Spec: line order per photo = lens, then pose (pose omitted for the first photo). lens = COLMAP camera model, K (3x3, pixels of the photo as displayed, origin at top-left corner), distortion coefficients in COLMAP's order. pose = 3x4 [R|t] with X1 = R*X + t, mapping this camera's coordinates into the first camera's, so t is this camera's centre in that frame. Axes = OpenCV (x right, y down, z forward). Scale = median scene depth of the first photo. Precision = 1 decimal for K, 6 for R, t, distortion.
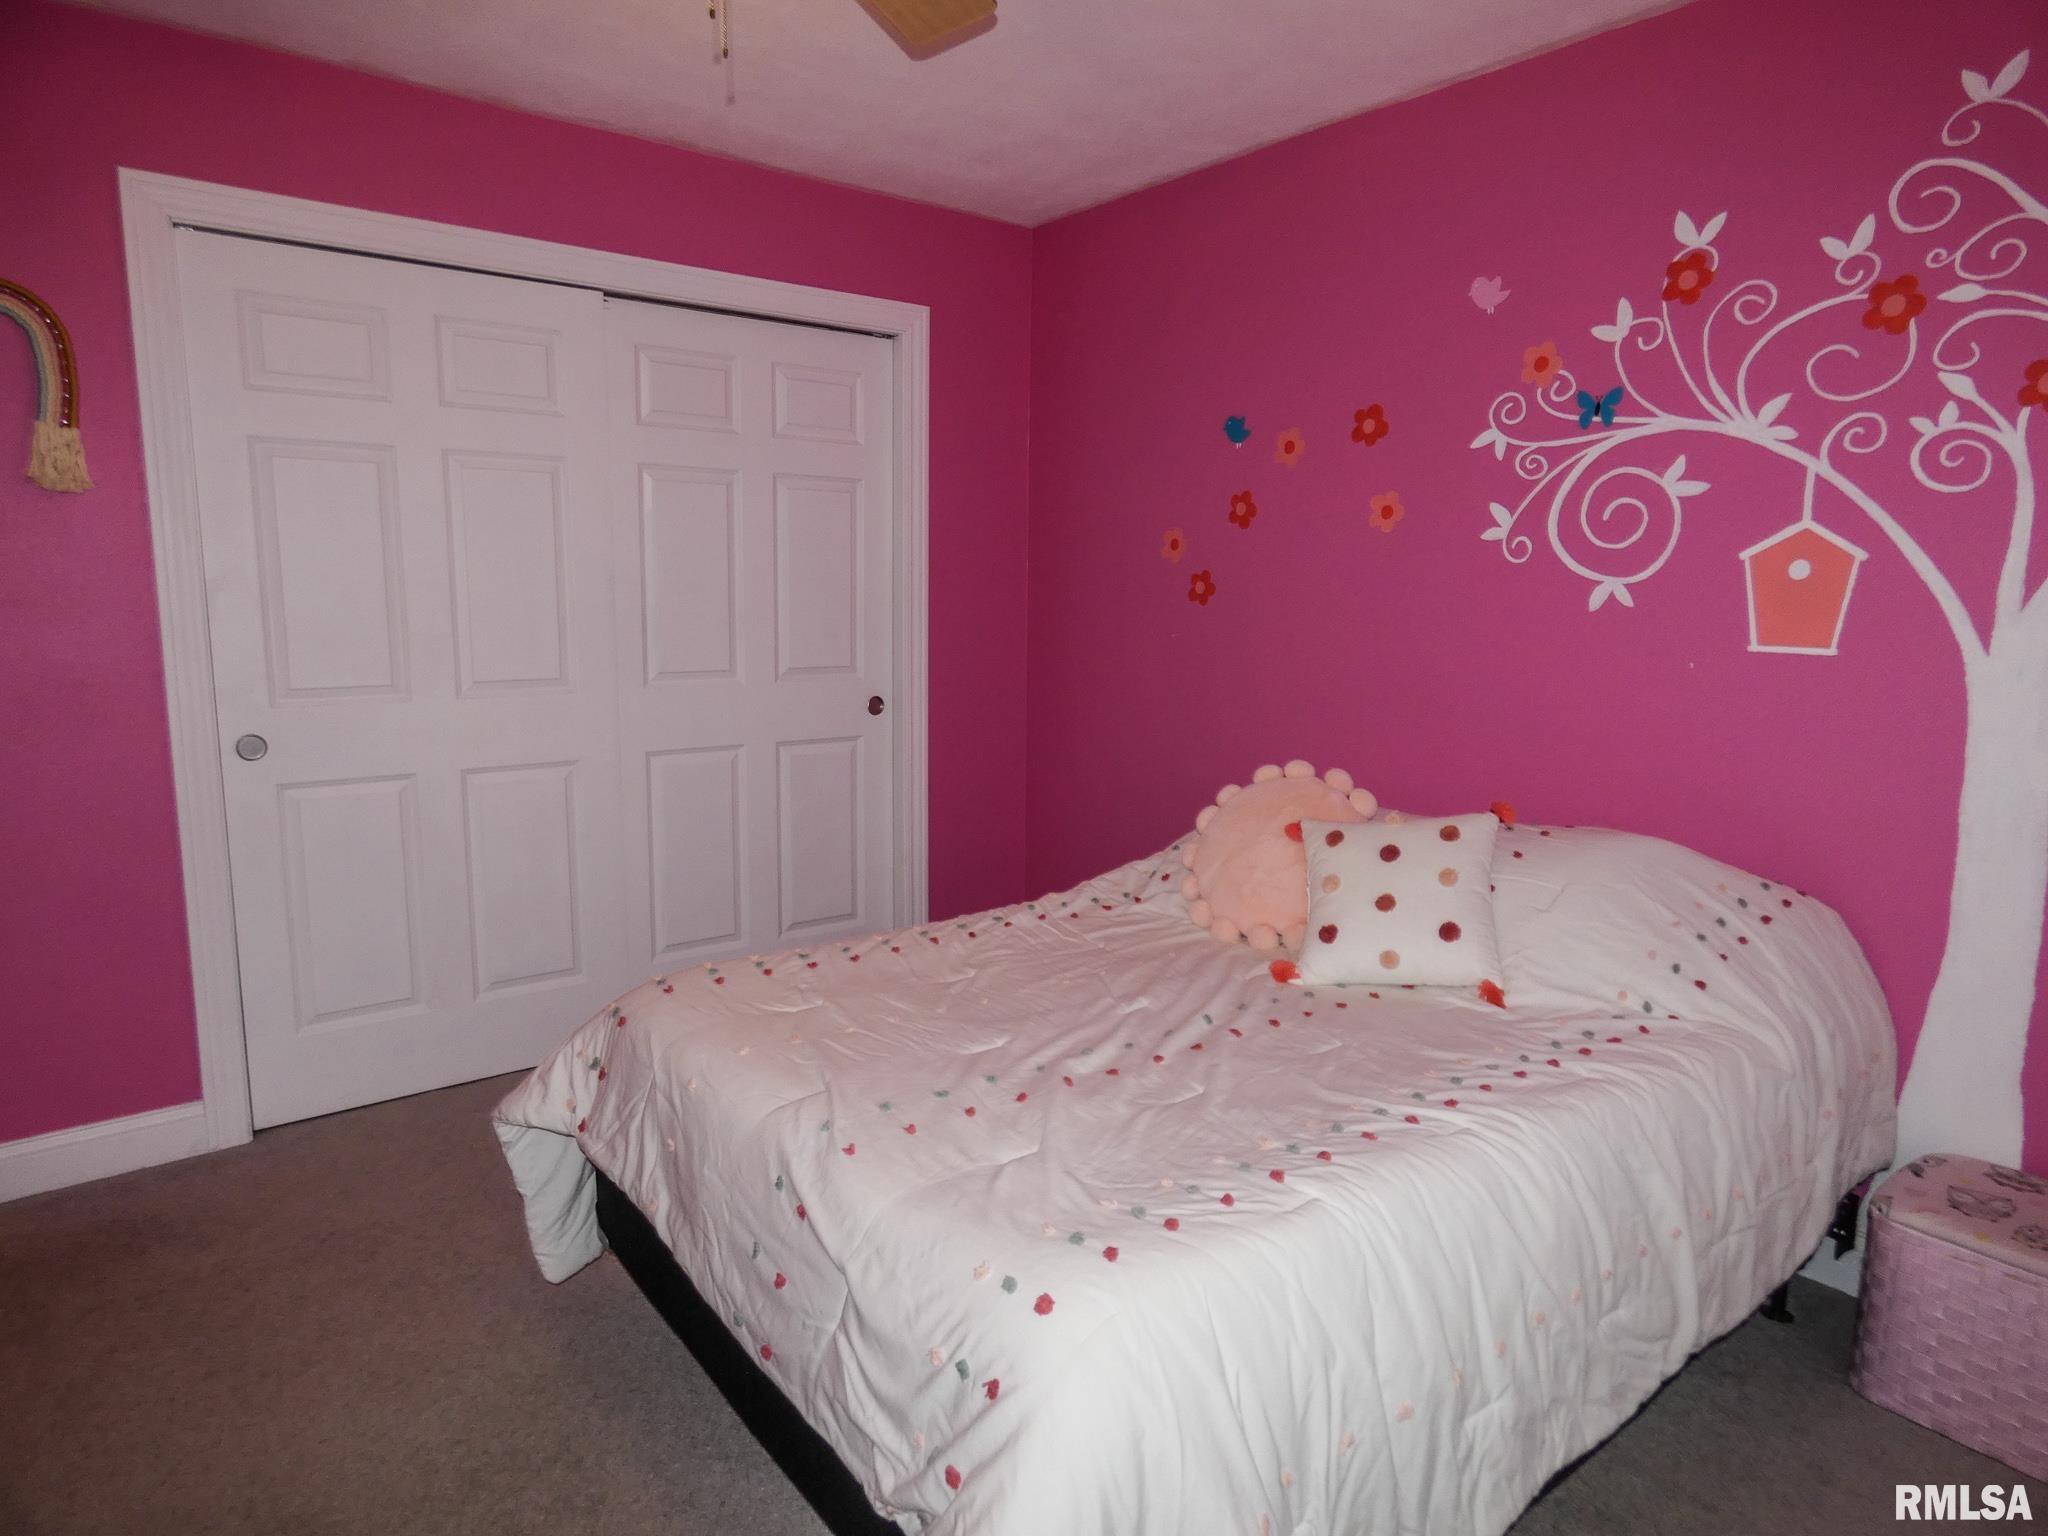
lens RADIAL K [[1241.8, 0, 1024.0], [0, 1241.8, 768.0], [0, 0, 1]] dist [-0.011791, -0.001328]
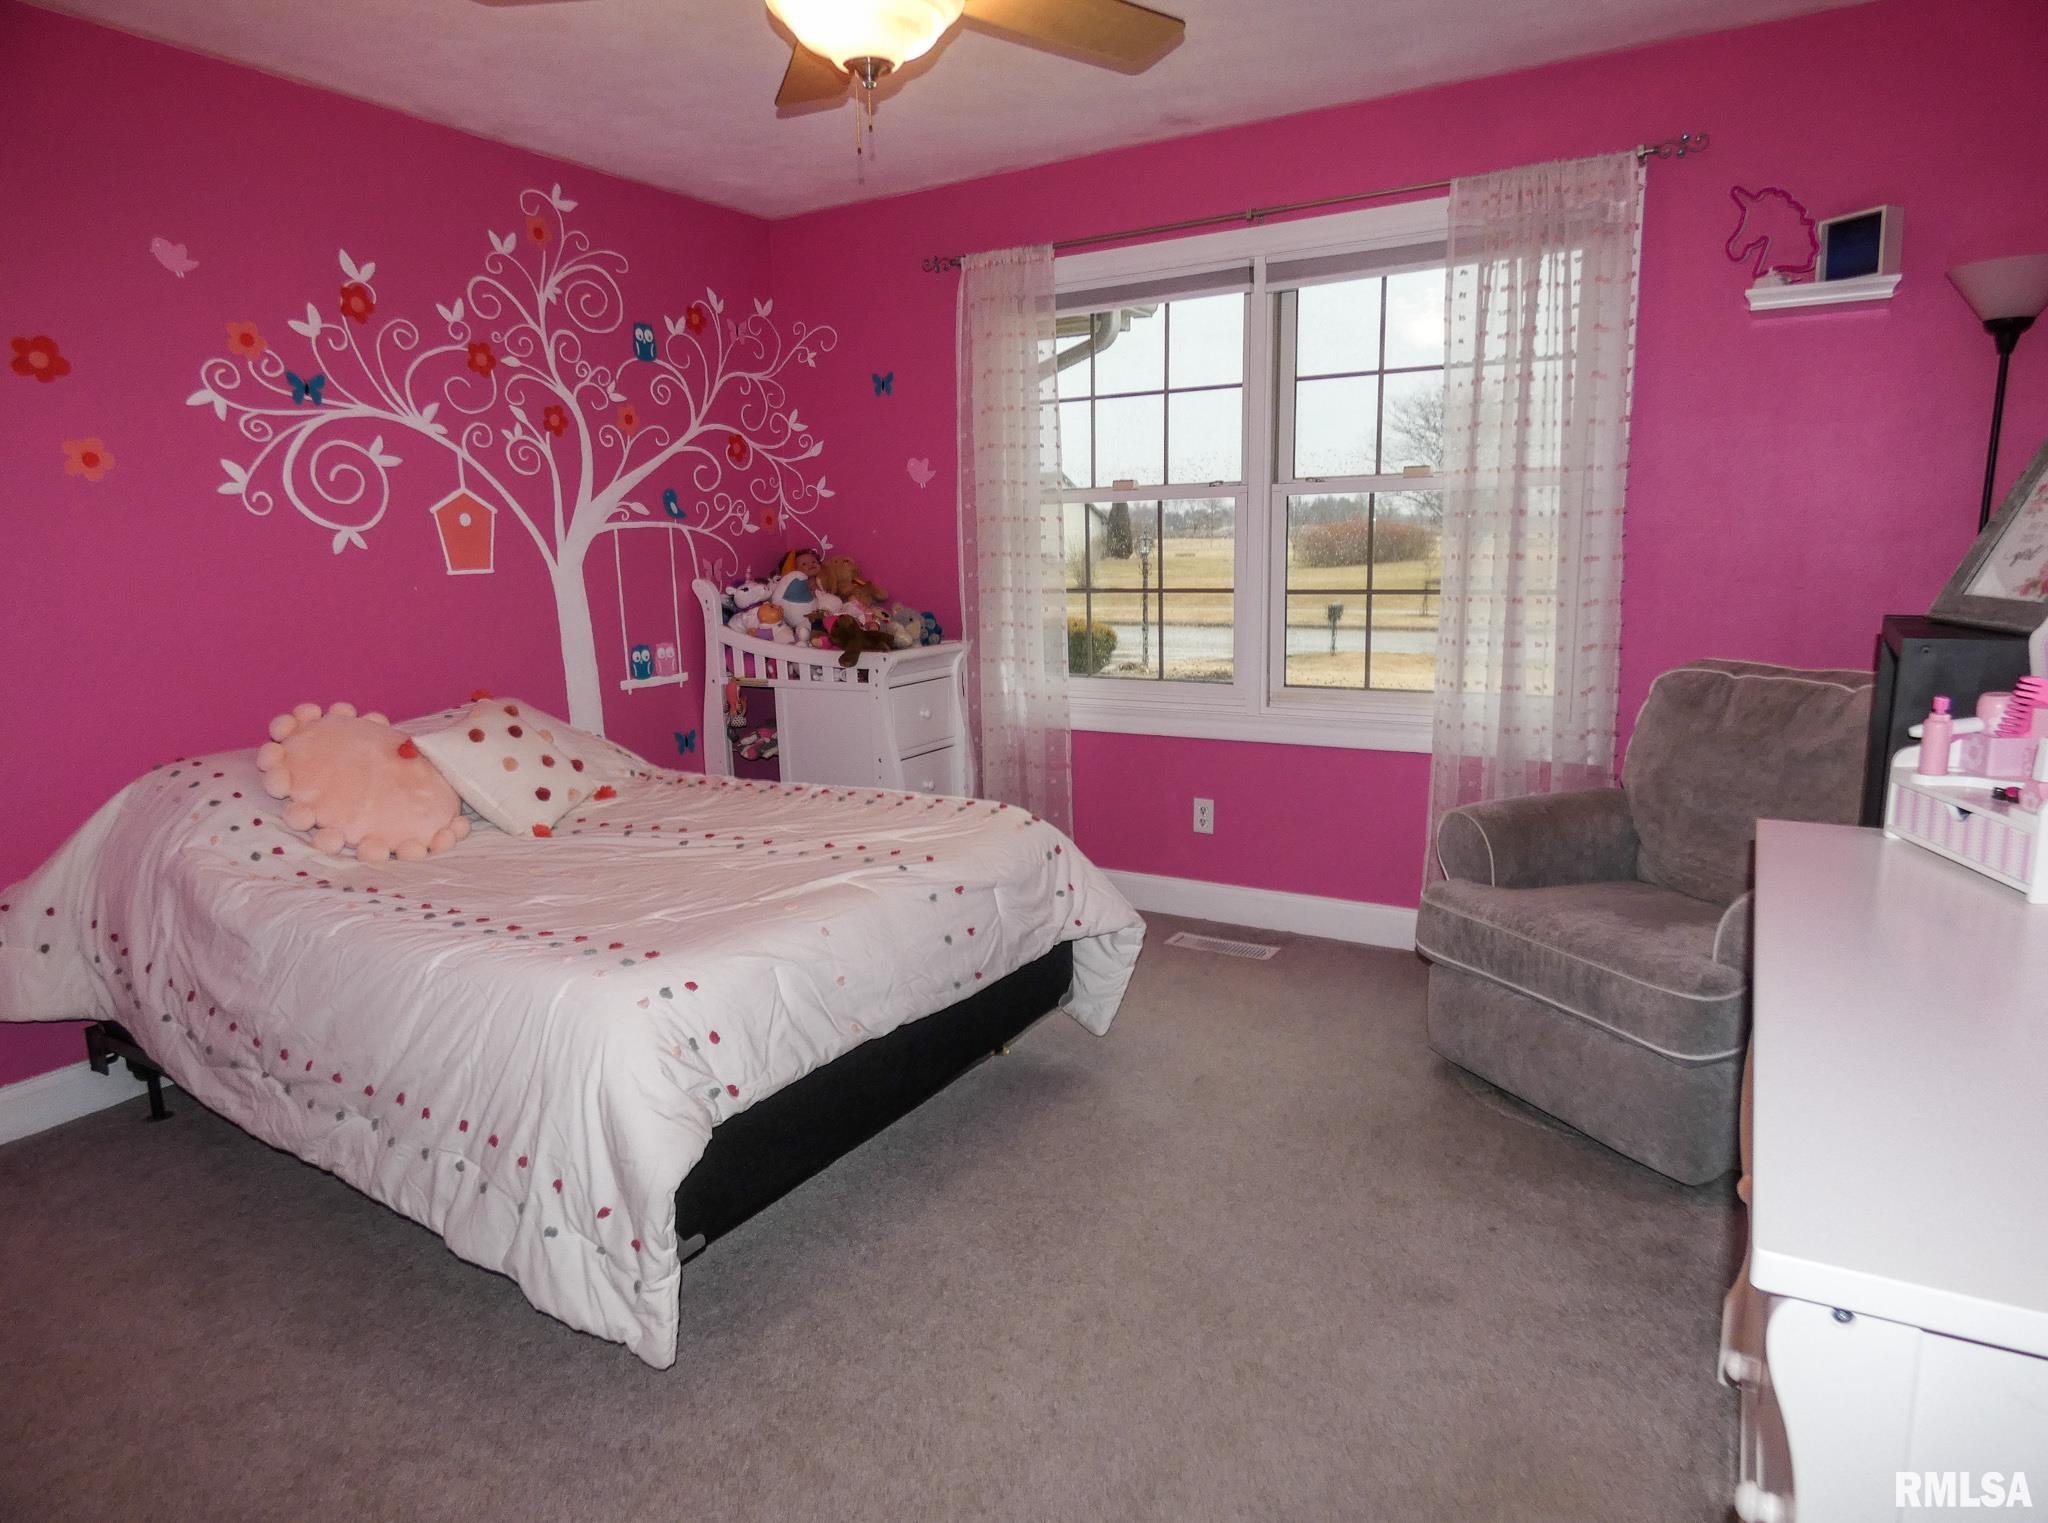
lens RADIAL K [[1204.5, 0, 1024.0], [0, 1204.5, 761.5], [0, 0, 1]] dist [0.005299, 0.003733]
pose [[-0.354824, -0.177341, 0.917960, -0.975037], [0.162046, 0.955320, 0.247195, -0.119049], [-0.920783, 0.236463, -0.310233, 0.813344]]
